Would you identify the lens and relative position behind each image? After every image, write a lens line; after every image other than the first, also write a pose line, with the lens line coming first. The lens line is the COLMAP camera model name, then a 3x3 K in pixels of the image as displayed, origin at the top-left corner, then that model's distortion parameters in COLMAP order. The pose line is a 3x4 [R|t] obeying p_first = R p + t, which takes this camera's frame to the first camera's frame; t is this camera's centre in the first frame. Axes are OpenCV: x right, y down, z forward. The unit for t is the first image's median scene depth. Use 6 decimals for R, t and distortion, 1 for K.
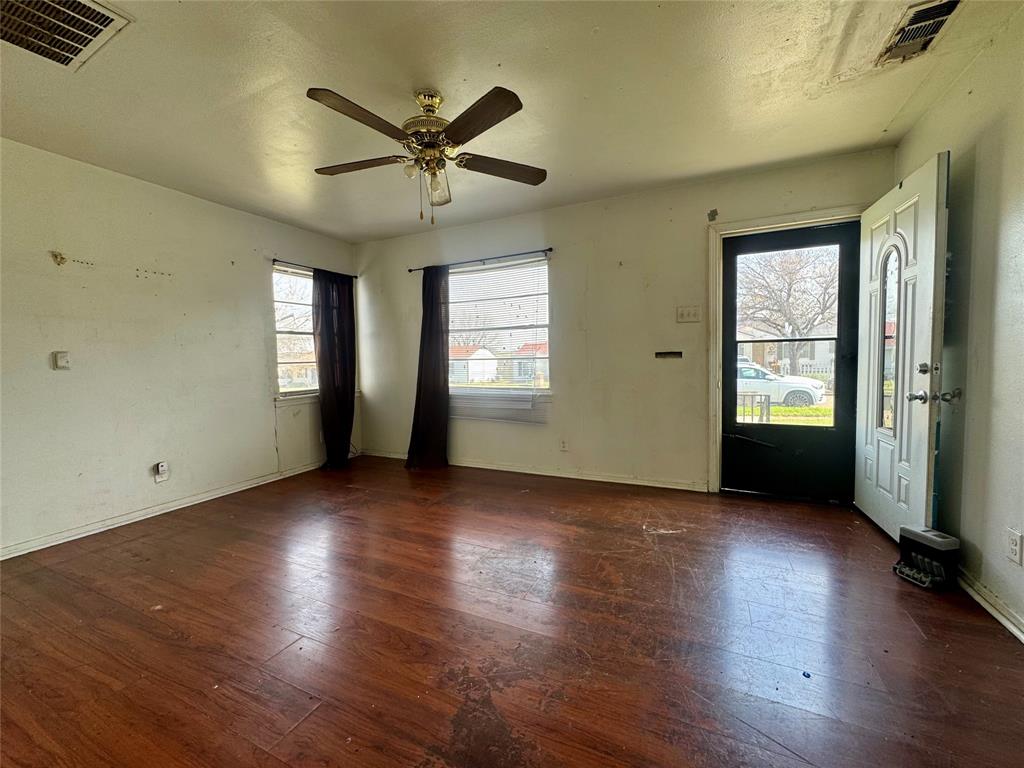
lens RADIAL K [[409.3, 0, 516.4], [0, 409.3, 382.5], [0, 0, 1]] dist [-0.002808, 0.000592]
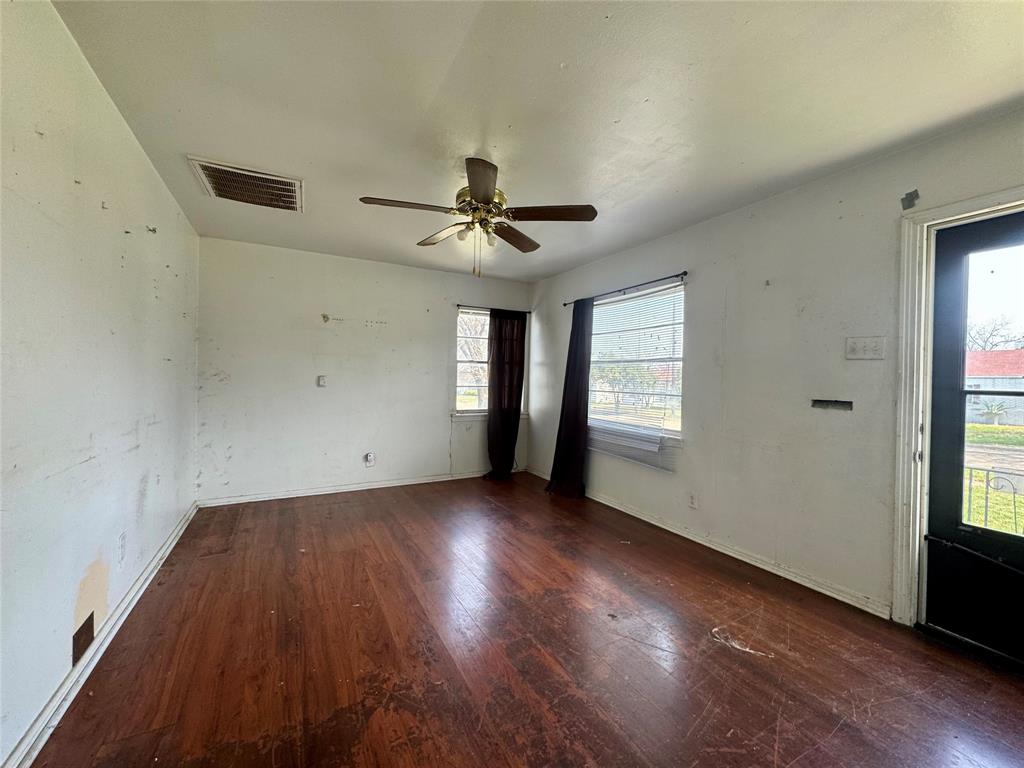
lens RADIAL K [[409.3, 0, 515.8], [0, 409.3, 383.1], [0, 0, 1]] dist [-0.002808, 0.000592]
pose [[0.811499, 0.044861, -0.582629, 0.298570], [-0.071088, 0.997222, -0.022230, -0.043706], [0.580013, 0.059458, 0.812434, 0.091089]]
